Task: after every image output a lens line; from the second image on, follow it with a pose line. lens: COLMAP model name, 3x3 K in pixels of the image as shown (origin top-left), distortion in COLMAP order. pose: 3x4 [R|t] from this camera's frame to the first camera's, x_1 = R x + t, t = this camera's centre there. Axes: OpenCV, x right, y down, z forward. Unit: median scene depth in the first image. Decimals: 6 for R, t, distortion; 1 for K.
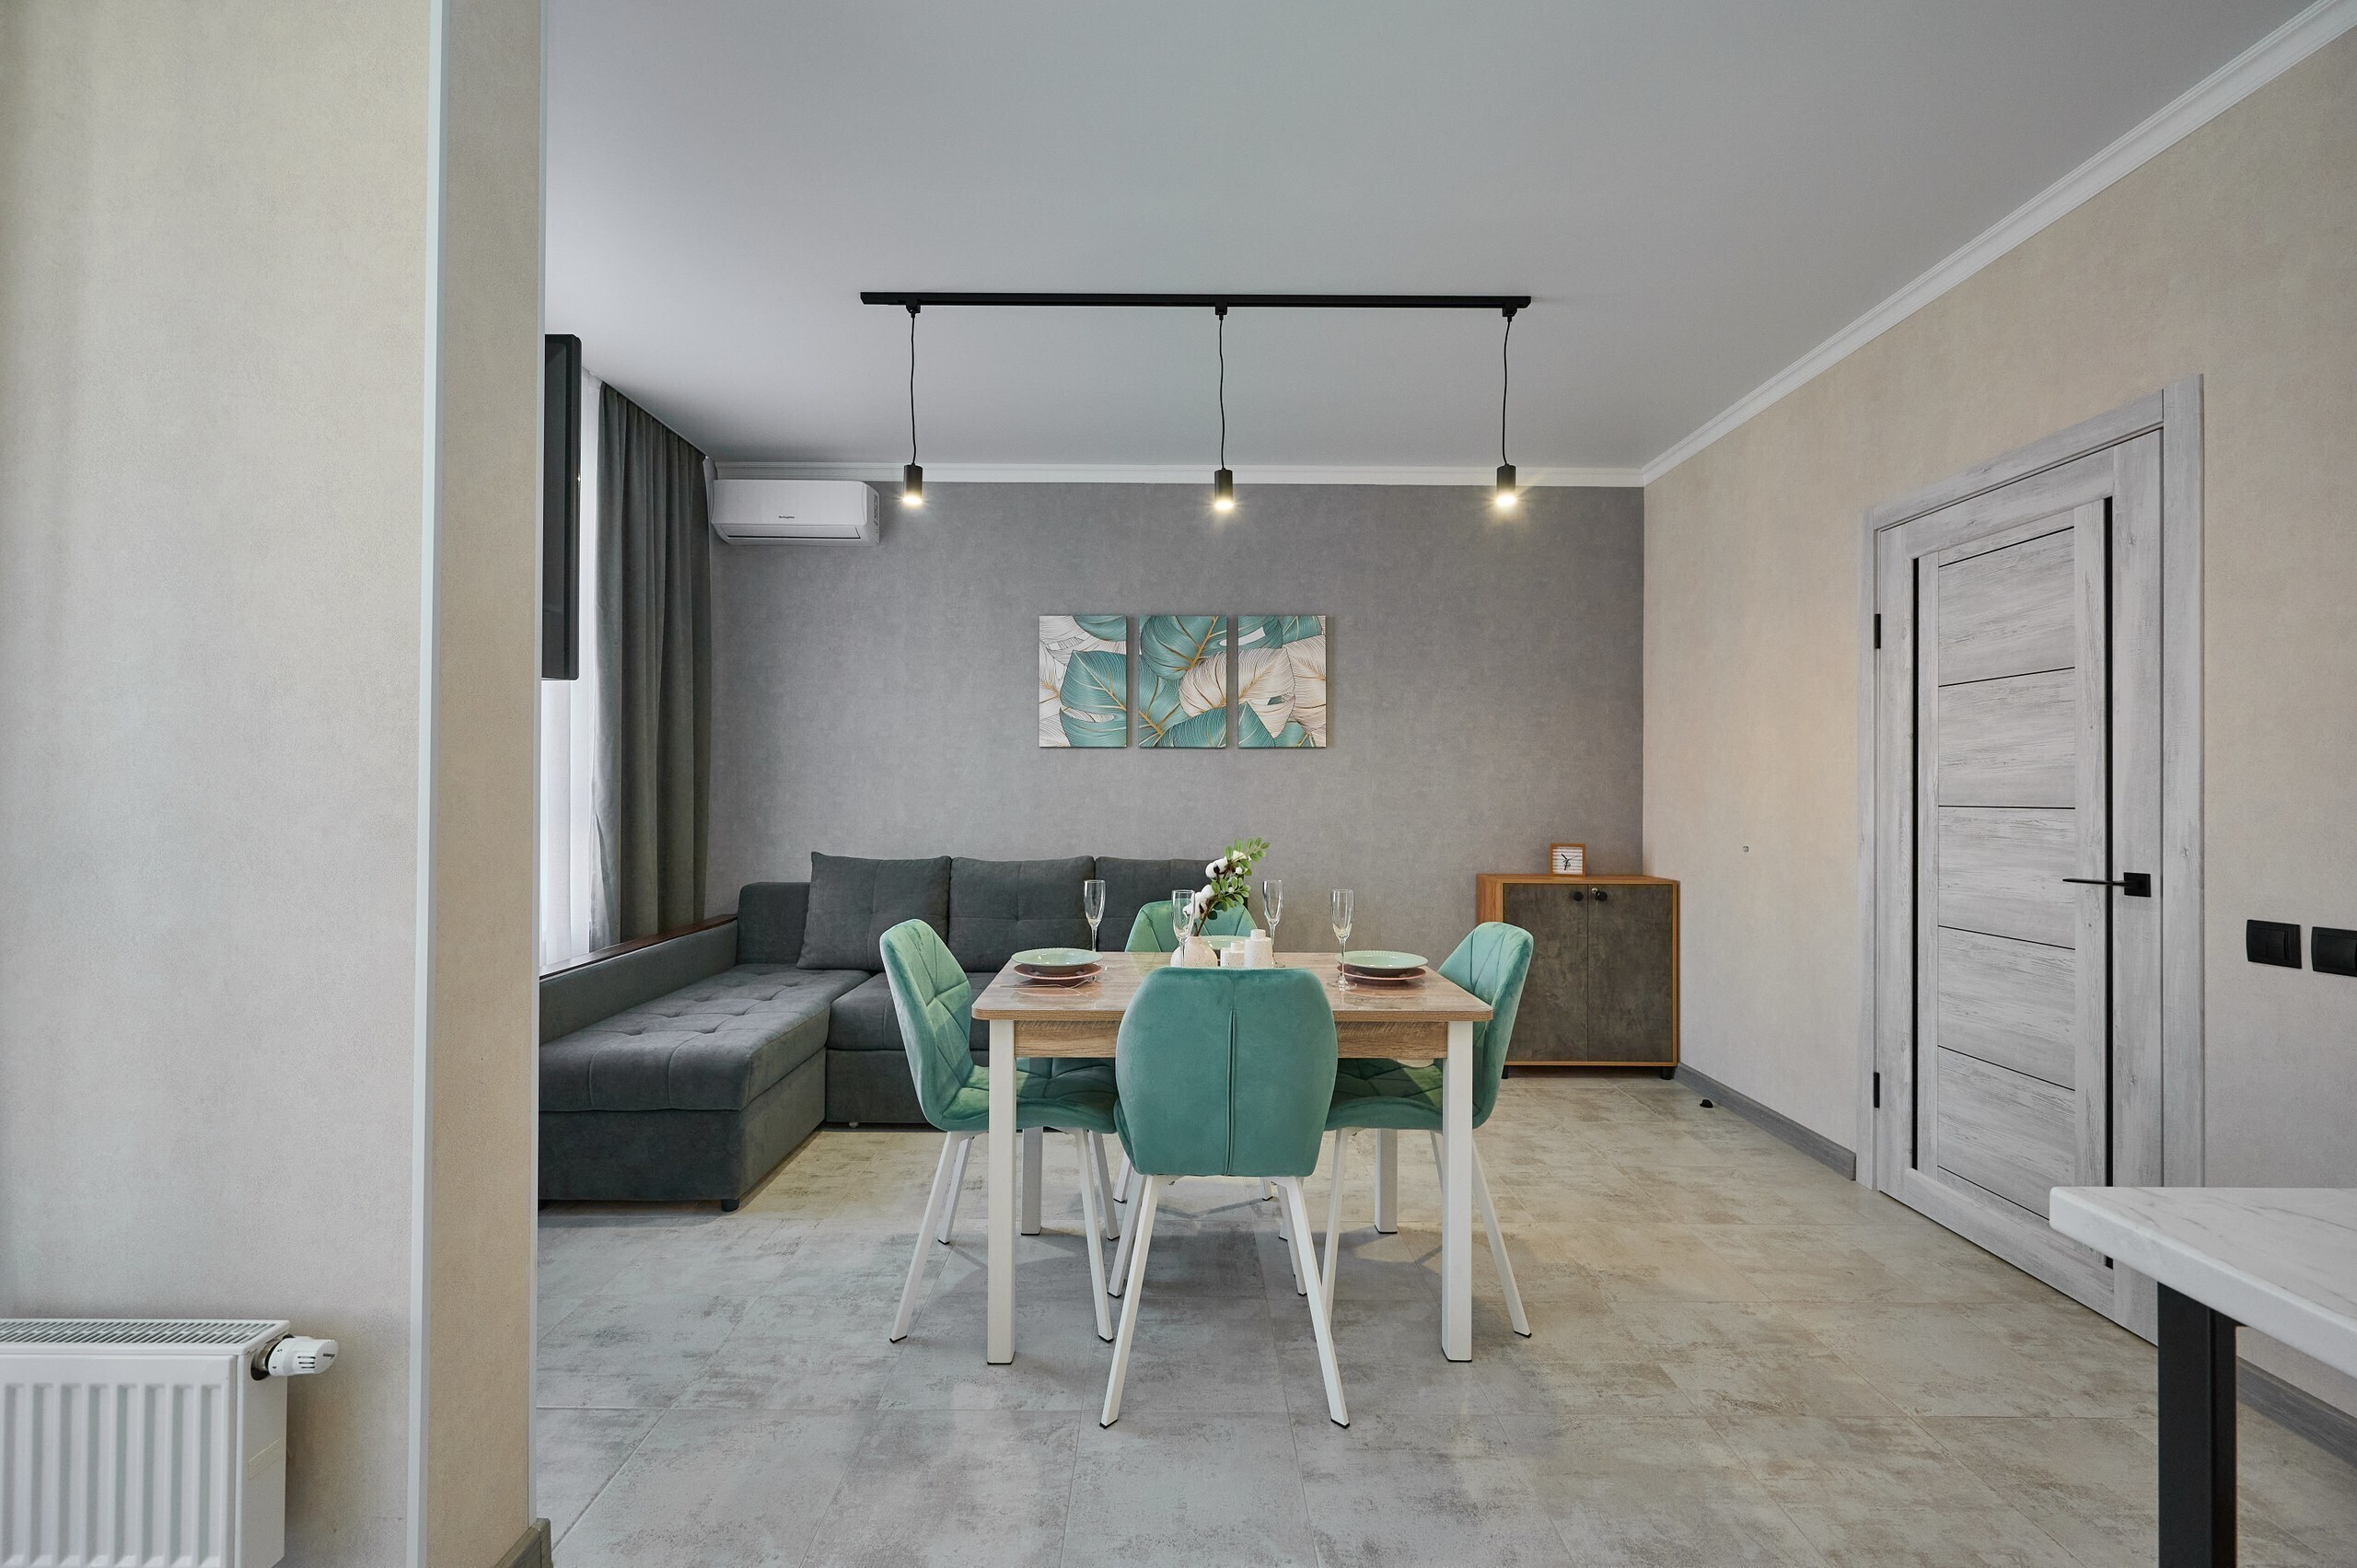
lens RADIAL K [[928.5, 0, 1169.4], [0, 928.5, 786.8], [0, 0, 1]] dist [0.000235, 0.000132]
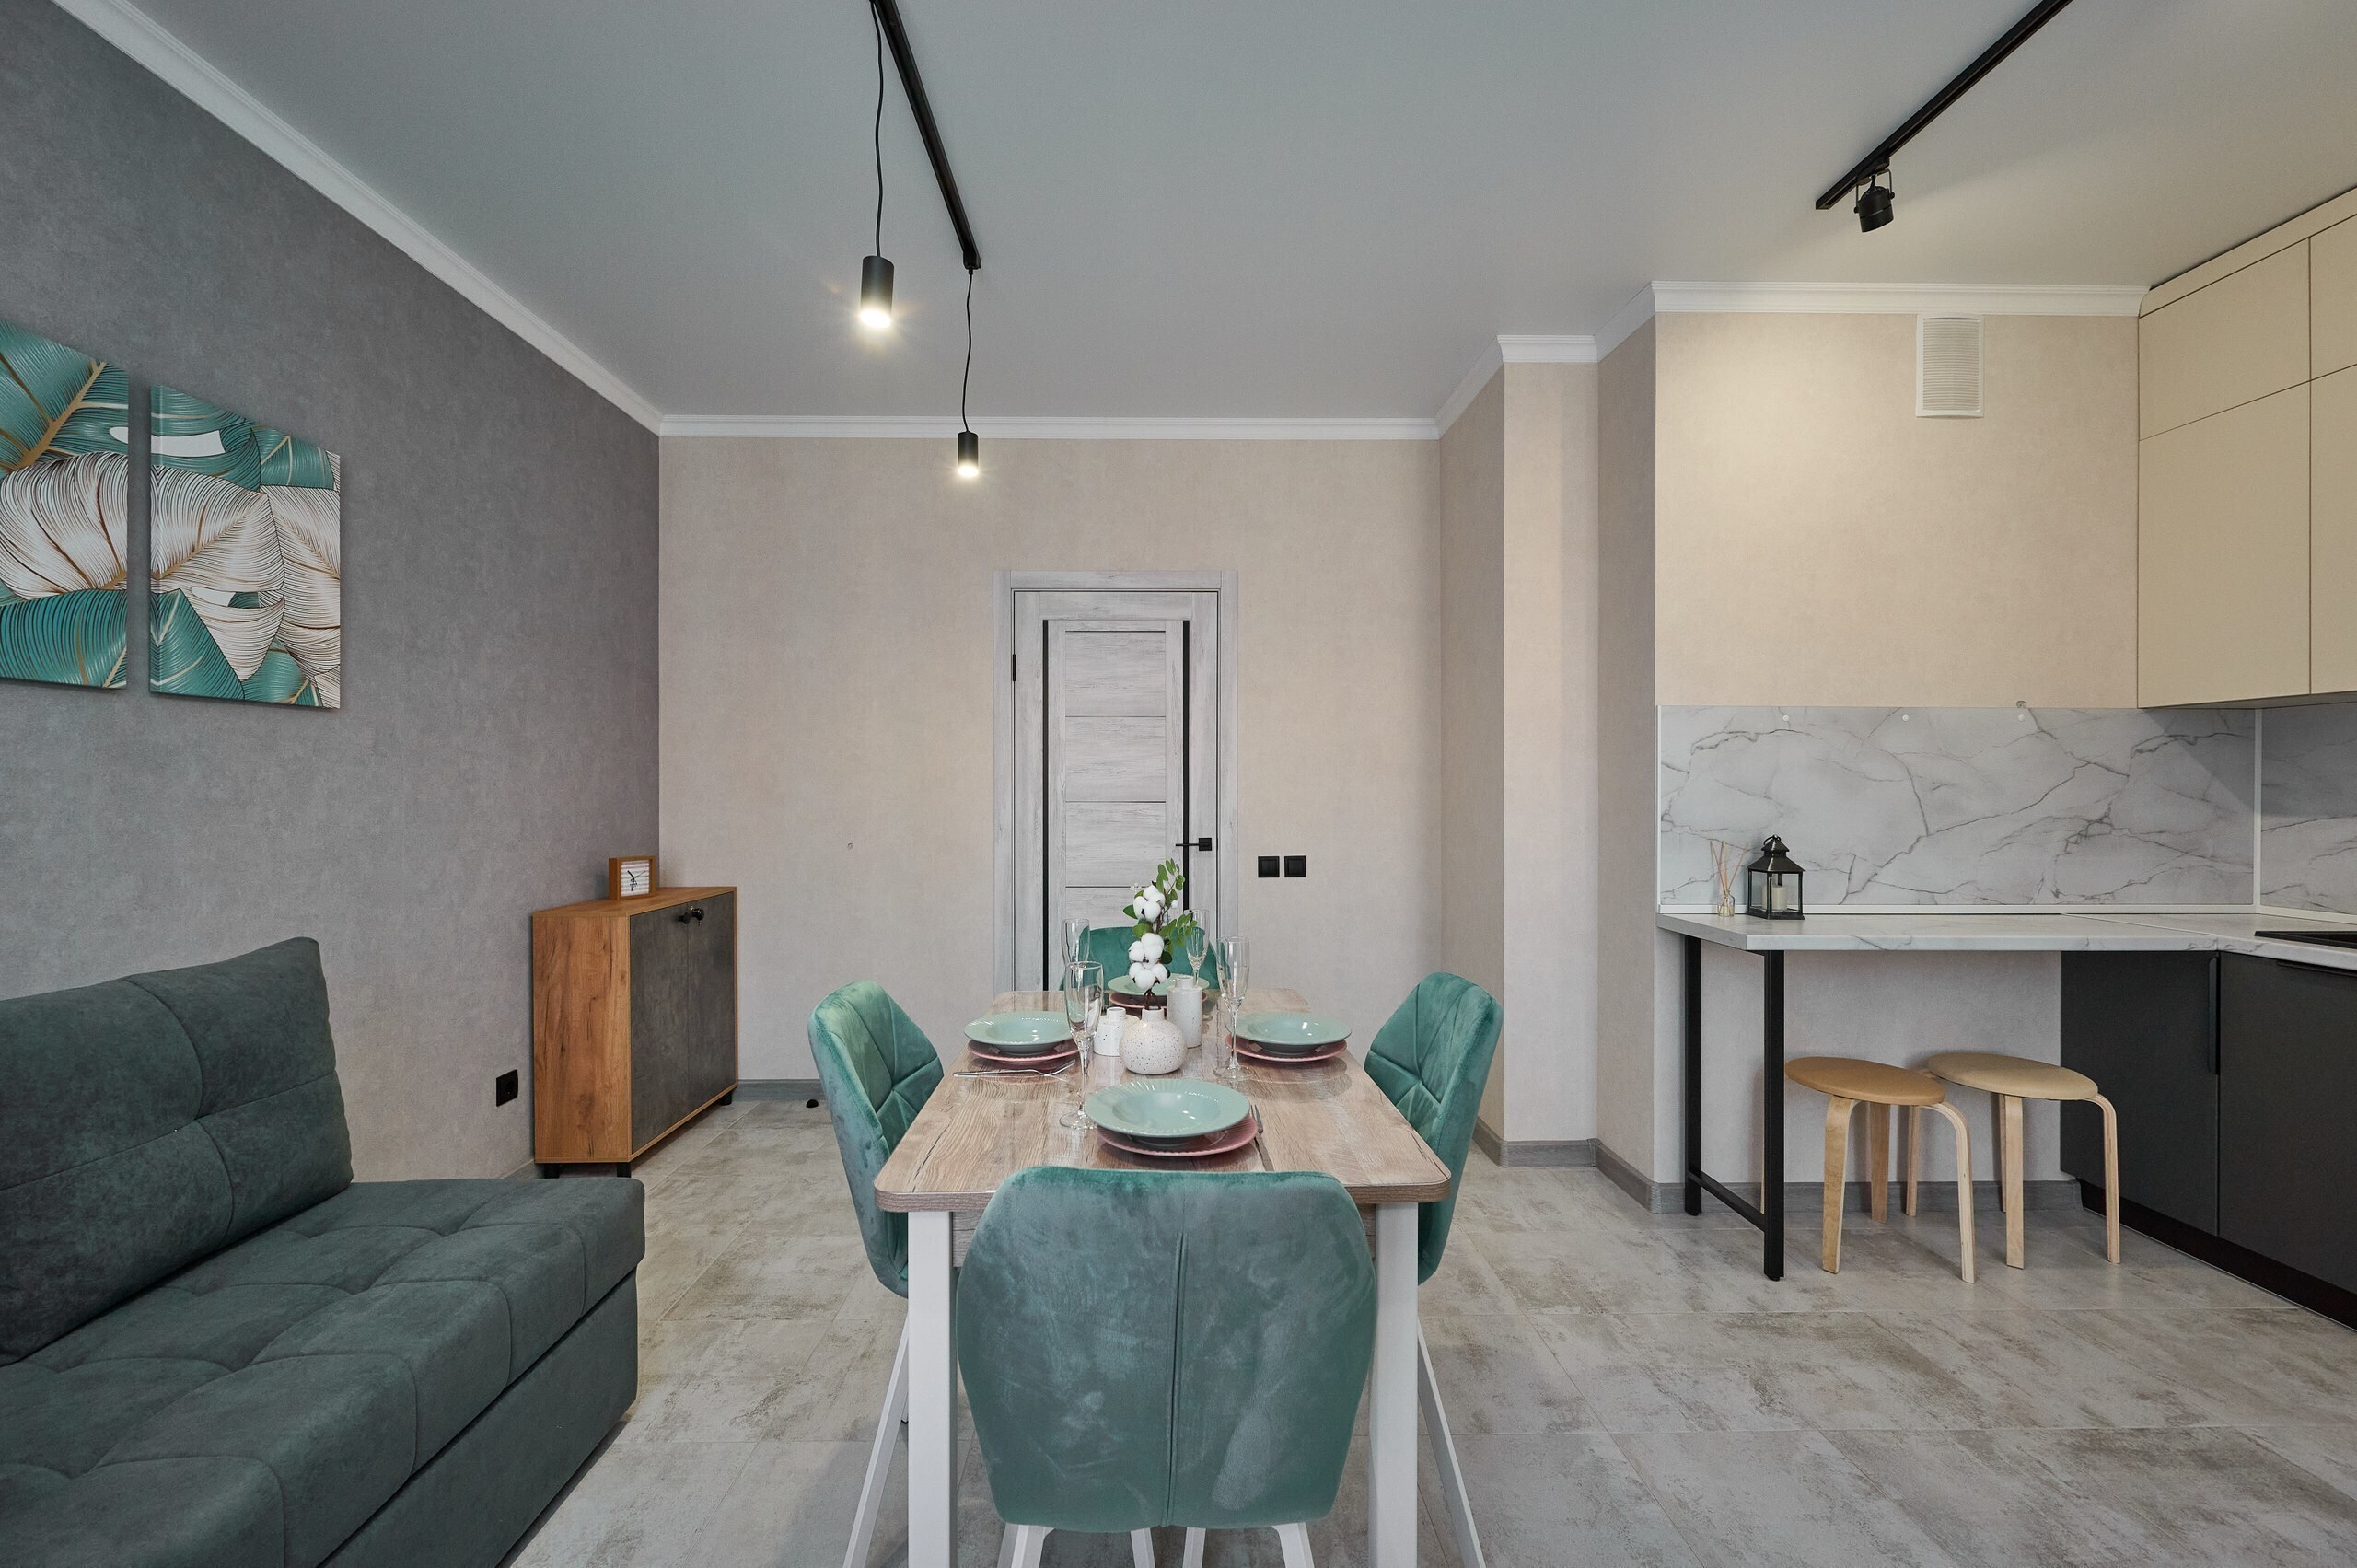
lens RADIAL K [[928.5, 0, 1173.0], [0, 928.5, 790.8], [0, 0, 1]] dist [0.000235, 0.000132]
pose [[-0.016788, -0.005972, 0.999841, -0.533463], [-0.007797, 0.999953, 0.005842, -0.005130], [-0.999829, -0.007697, -0.016833, 0.798966]]
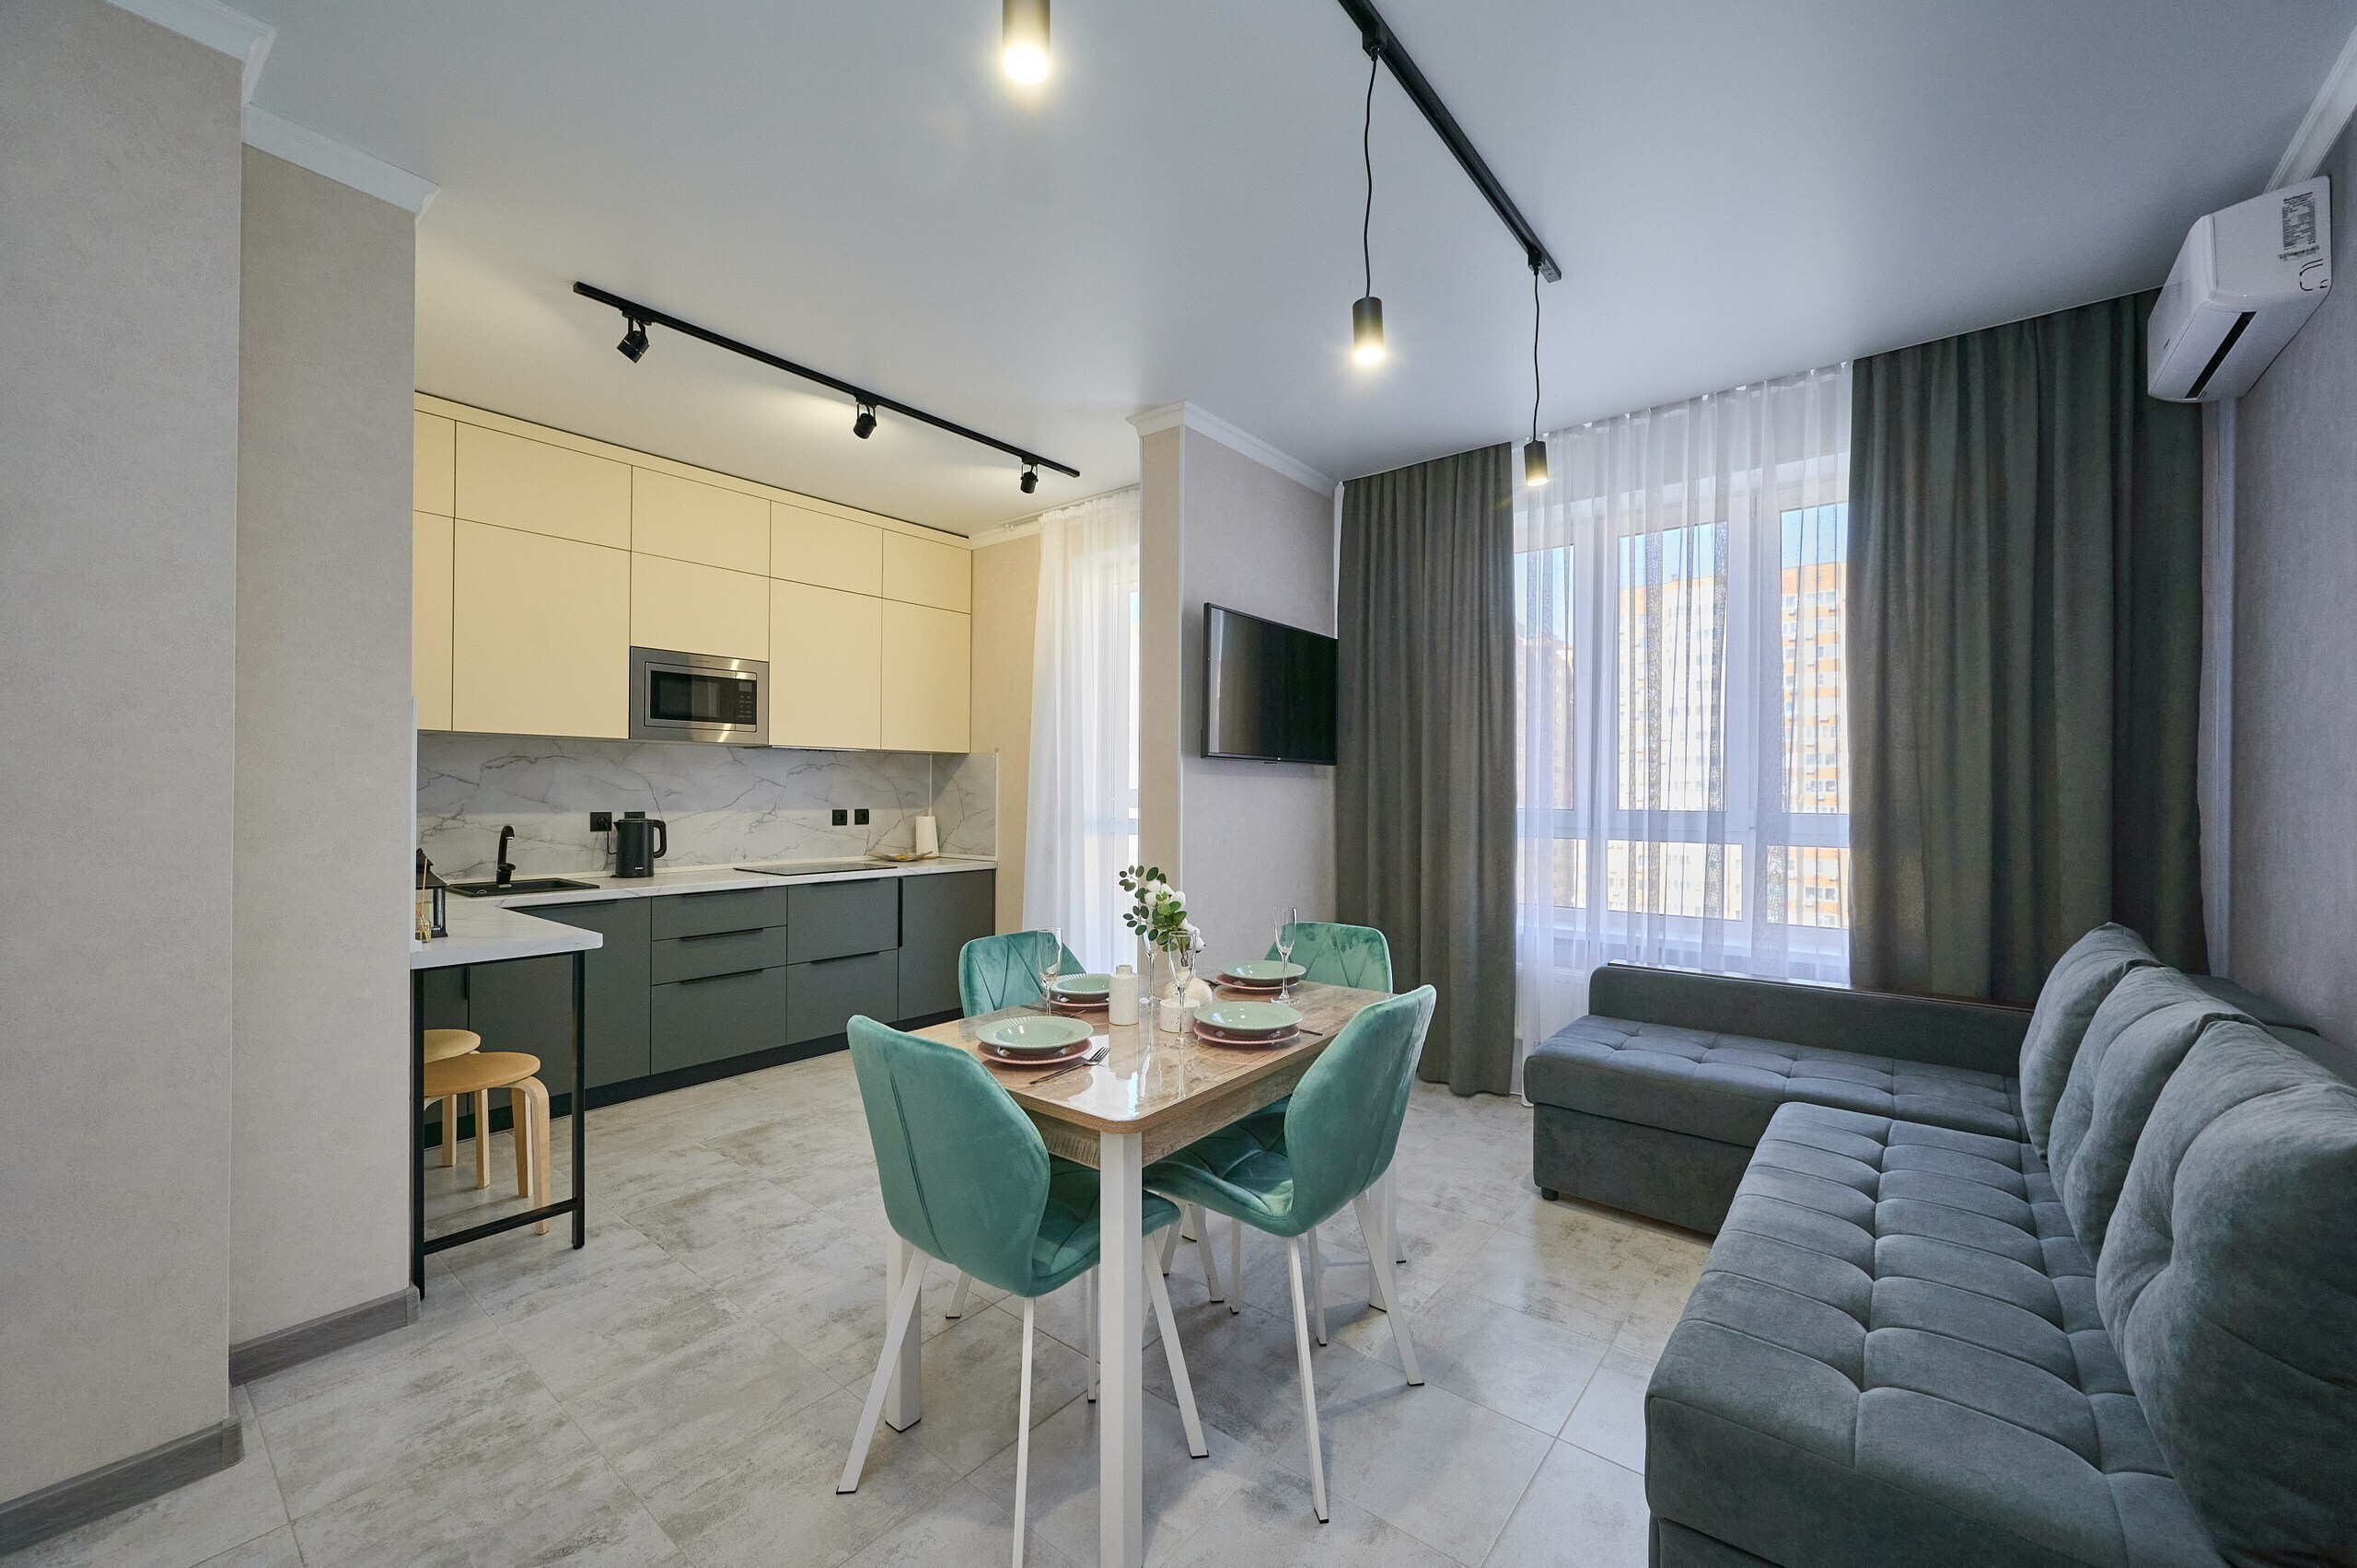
lens RADIAL K [[928.5, 0, 1162.4], [0, 928.5, 785.7], [0, 0, 1]] dist [0.000235, 0.000132]
pose [[-0.641582, -0.013756, -0.766931, 0.605924], [-0.003015, 0.999877, -0.015412, -0.006568], [0.767048, -0.007576, -0.641545, 1.262075]]
